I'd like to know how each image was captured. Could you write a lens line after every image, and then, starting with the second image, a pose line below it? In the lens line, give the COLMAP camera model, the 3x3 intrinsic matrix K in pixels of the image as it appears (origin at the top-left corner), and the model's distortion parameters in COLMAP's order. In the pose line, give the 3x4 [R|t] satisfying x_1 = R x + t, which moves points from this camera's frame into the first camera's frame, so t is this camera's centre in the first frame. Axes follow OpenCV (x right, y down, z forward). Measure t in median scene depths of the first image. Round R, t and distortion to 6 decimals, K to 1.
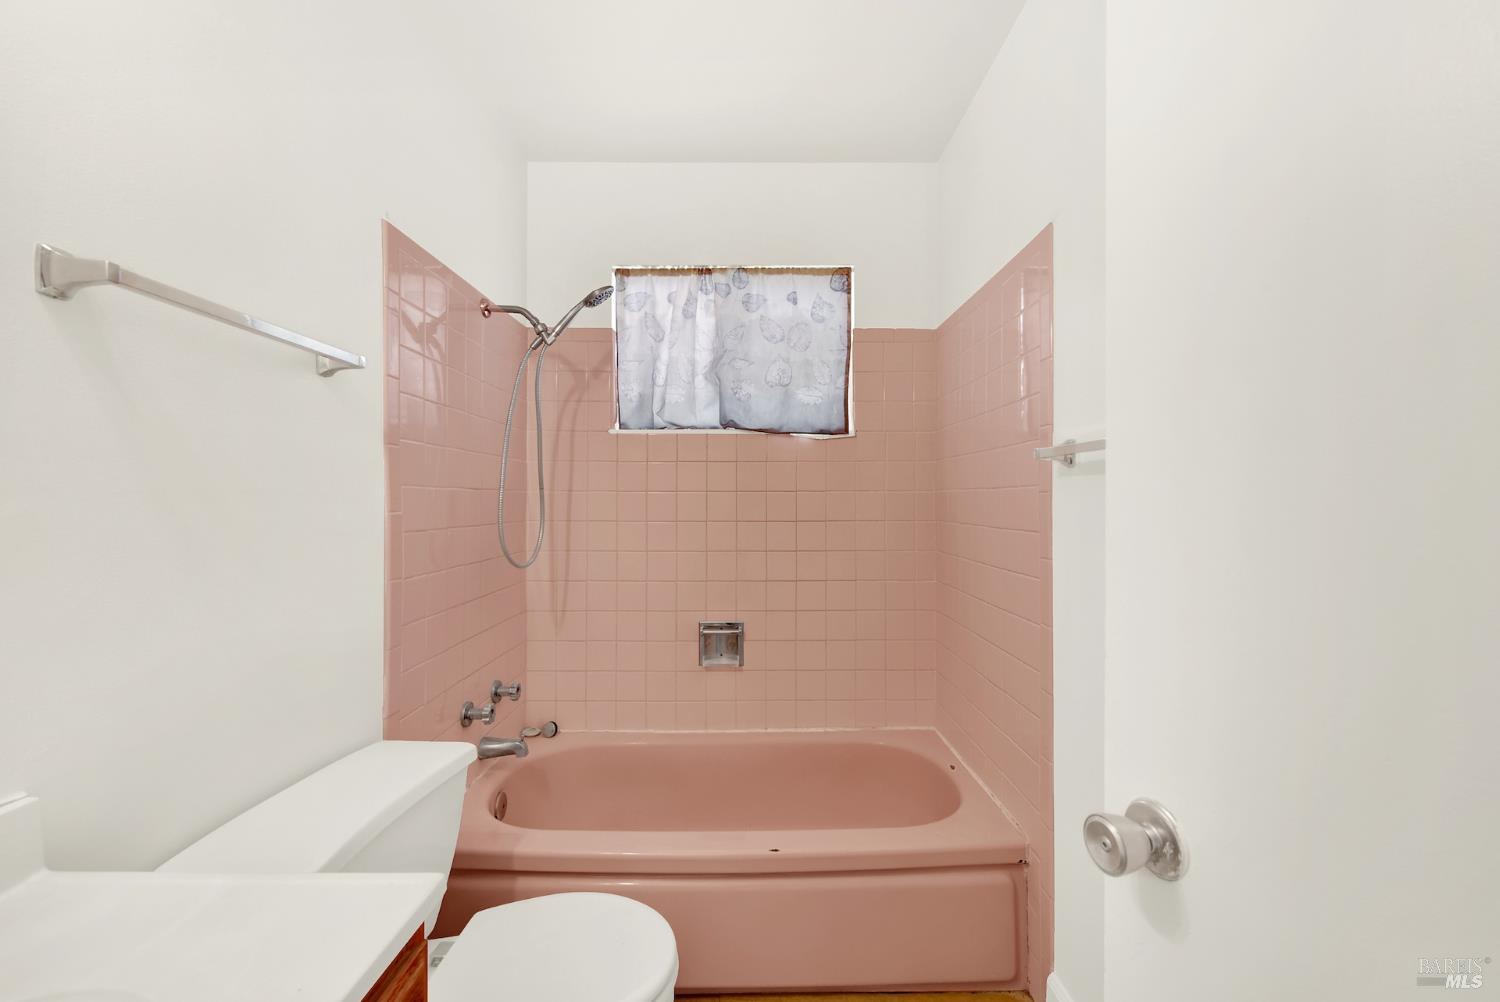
lens RADIAL K [[603.1, 0, 750.8], [0, 603.1, 483.6], [0, 0, 1]] dist [0.011086, -0.000509]
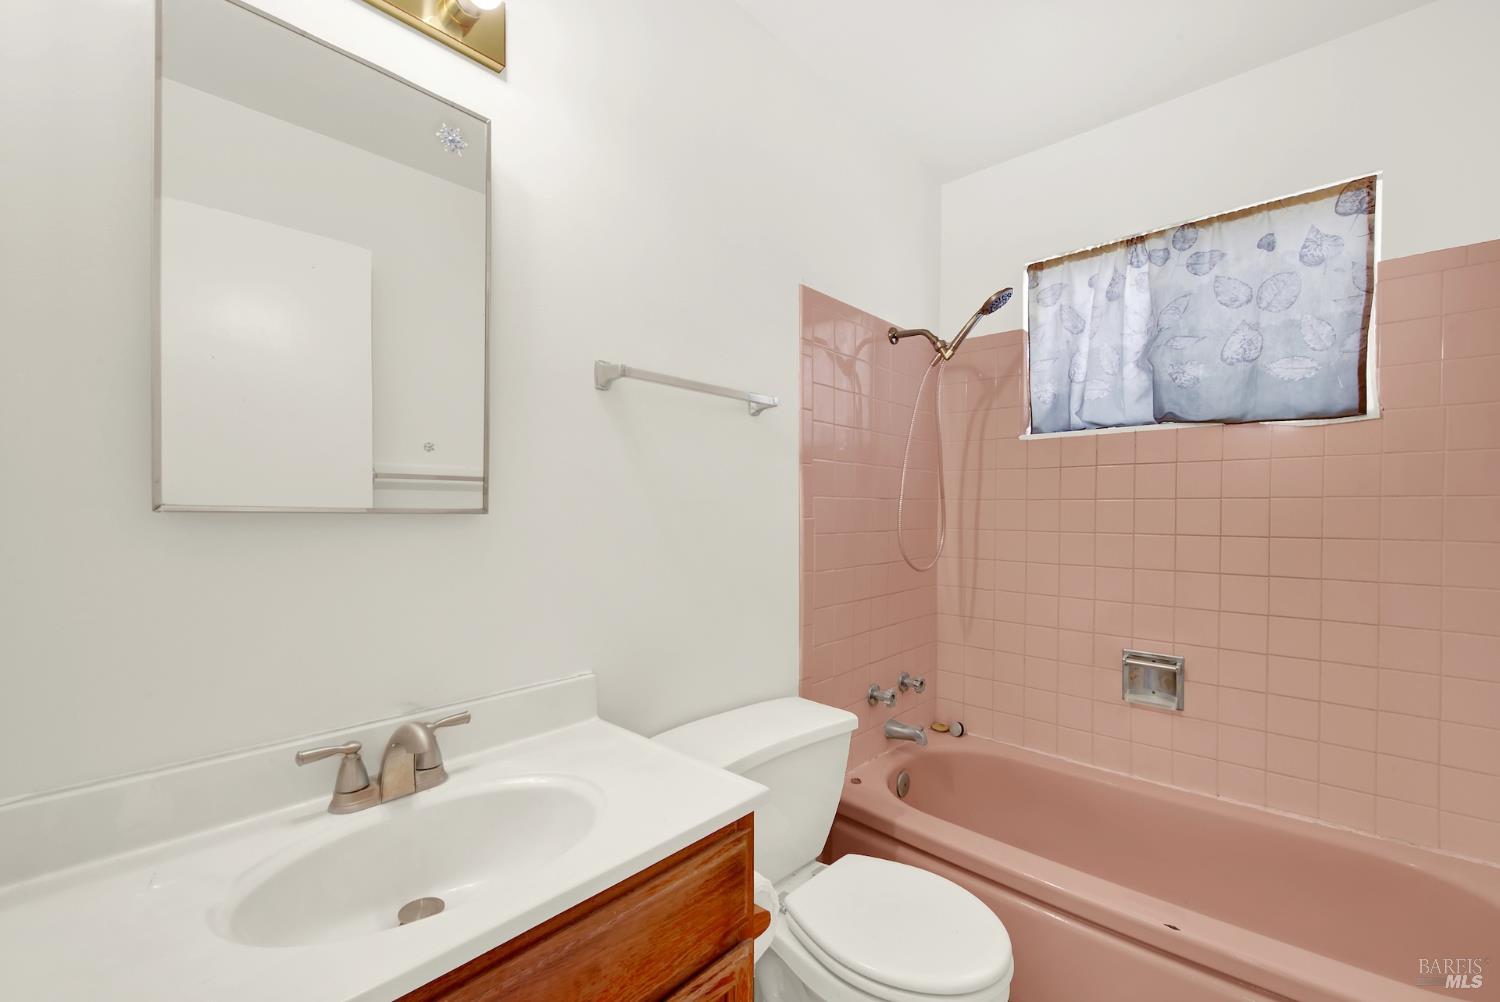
lens RADIAL K [[611.5, 0, 765.8], [0, 611.5, 497.3], [0, 0, 1]] dist [0.000091, -0.000200]
pose [[0.742695, -0.011101, -0.669538, 0.116573], [0.015681, 0.999877, 0.000816, 0.002000], [0.669446, -0.011105, 0.742778, 0.004572]]
